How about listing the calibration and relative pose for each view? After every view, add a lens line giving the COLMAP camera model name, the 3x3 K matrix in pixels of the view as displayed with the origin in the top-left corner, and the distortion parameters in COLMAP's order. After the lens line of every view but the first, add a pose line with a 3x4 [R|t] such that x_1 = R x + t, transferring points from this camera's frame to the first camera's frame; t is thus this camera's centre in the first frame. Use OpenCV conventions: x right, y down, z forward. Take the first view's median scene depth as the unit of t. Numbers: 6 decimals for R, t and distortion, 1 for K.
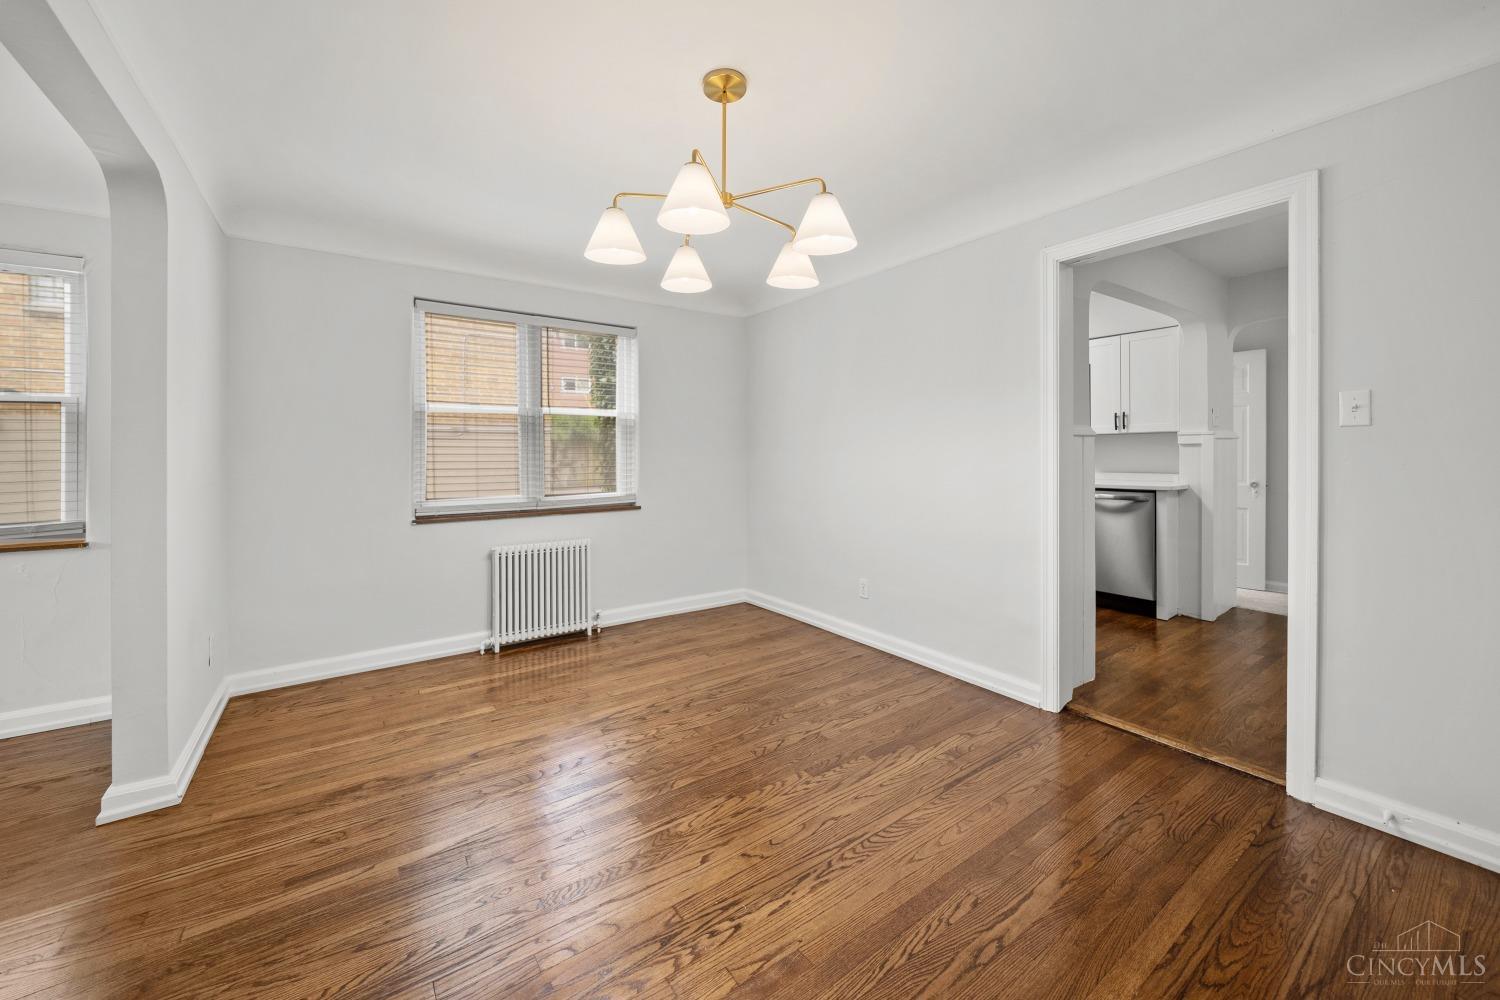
lens RADIAL K [[568.2, 0, 740.8], [0, 568.2, 458.2], [0, 0, 1]] dist [-0.005167, -0.000159]
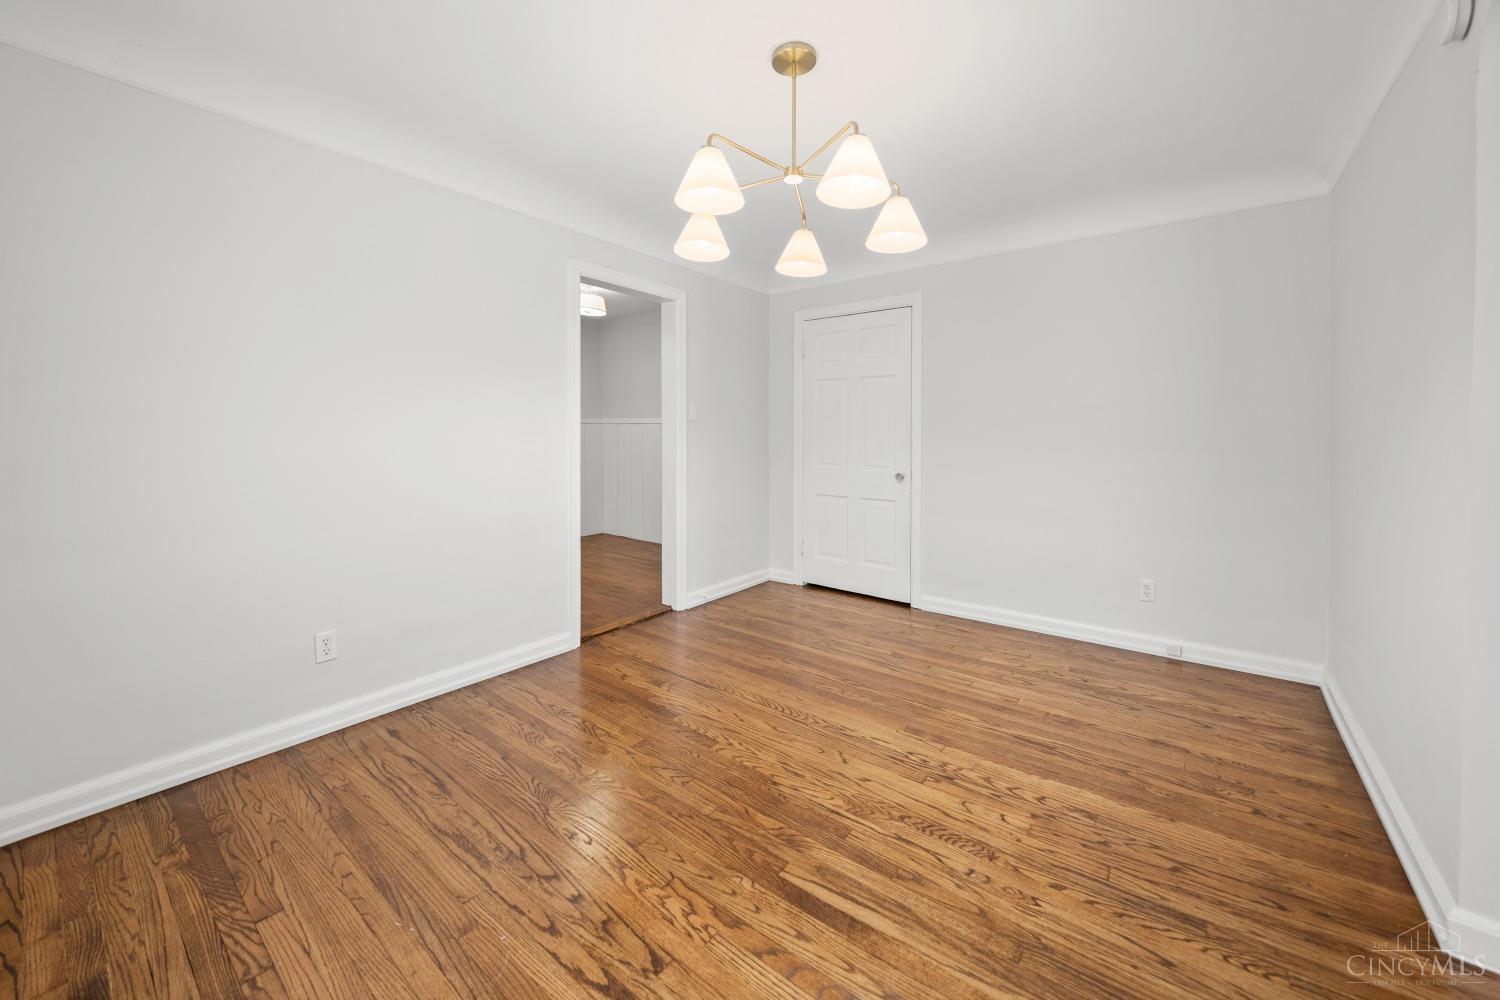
lens RADIAL K [[568.2, 0, 740.8], [0, 568.2, 458.2], [0, 0, 1]] dist [-0.005167, -0.000159]
pose [[-0.290100, -0.037549, 0.956259, -0.892836], [0.004796, 0.999160, 0.040689, -0.003888], [-0.956984, 0.016390, -0.289676, 1.297333]]
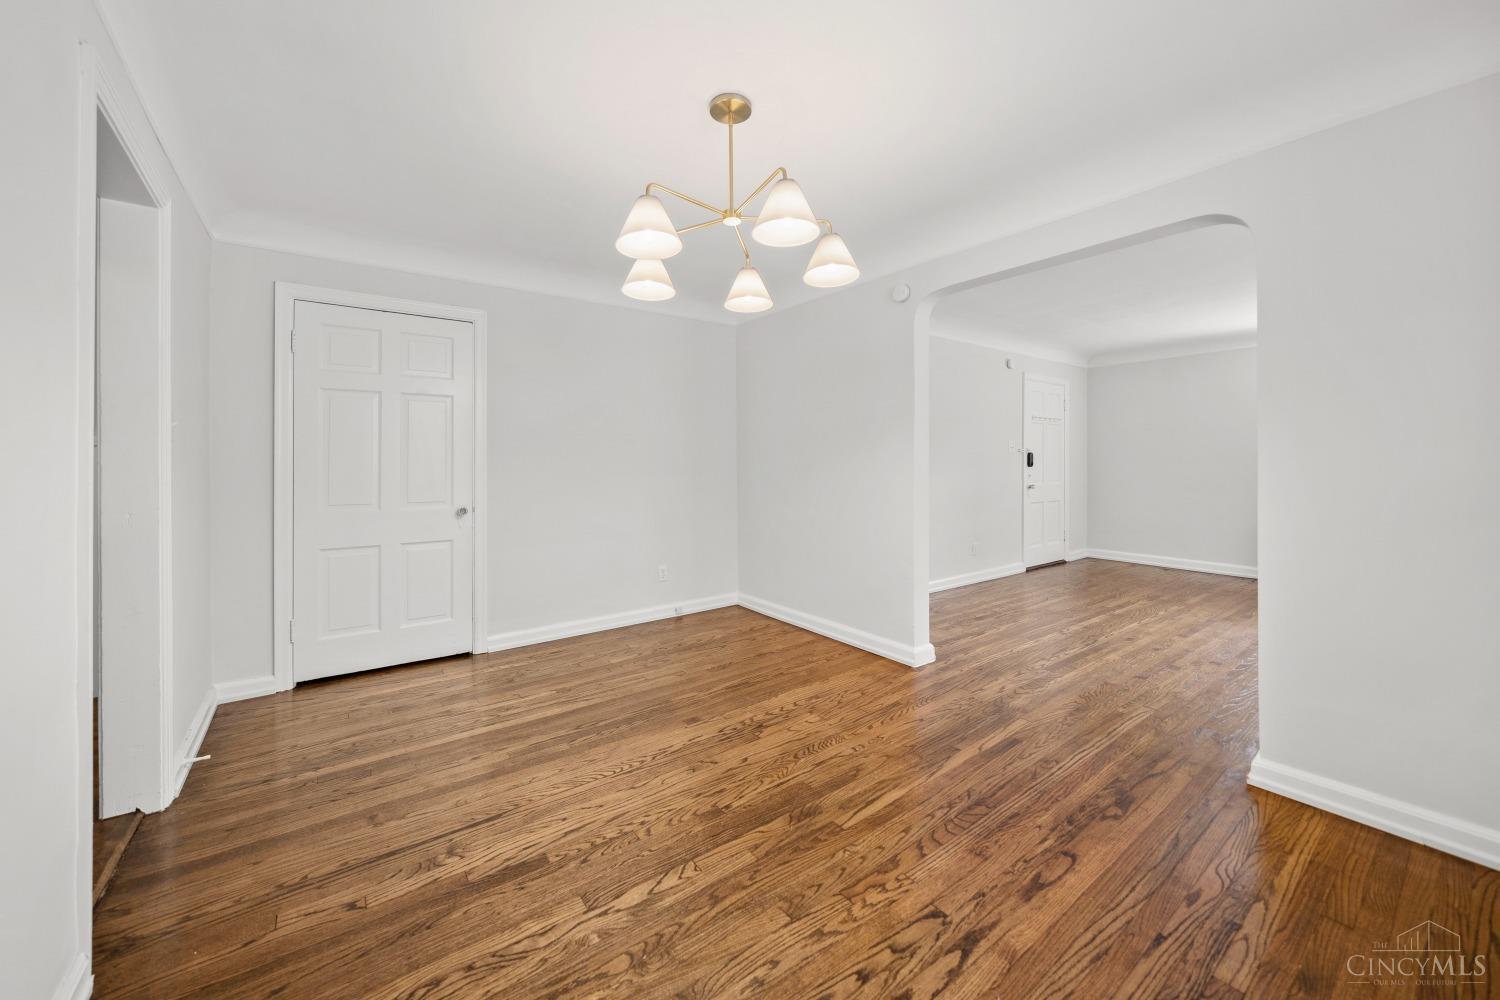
lens RADIAL K [[568.2, 0, 740.8], [0, 568.2, 458.2], [0, 0, 1]] dist [-0.005167, -0.000159]
pose [[-0.999621, 0.011001, -0.025244, -0.022570], [0.011002, 0.999939, 0.000121, -0.007859], [0.025244, -0.000156, -0.999681, 1.934662]]
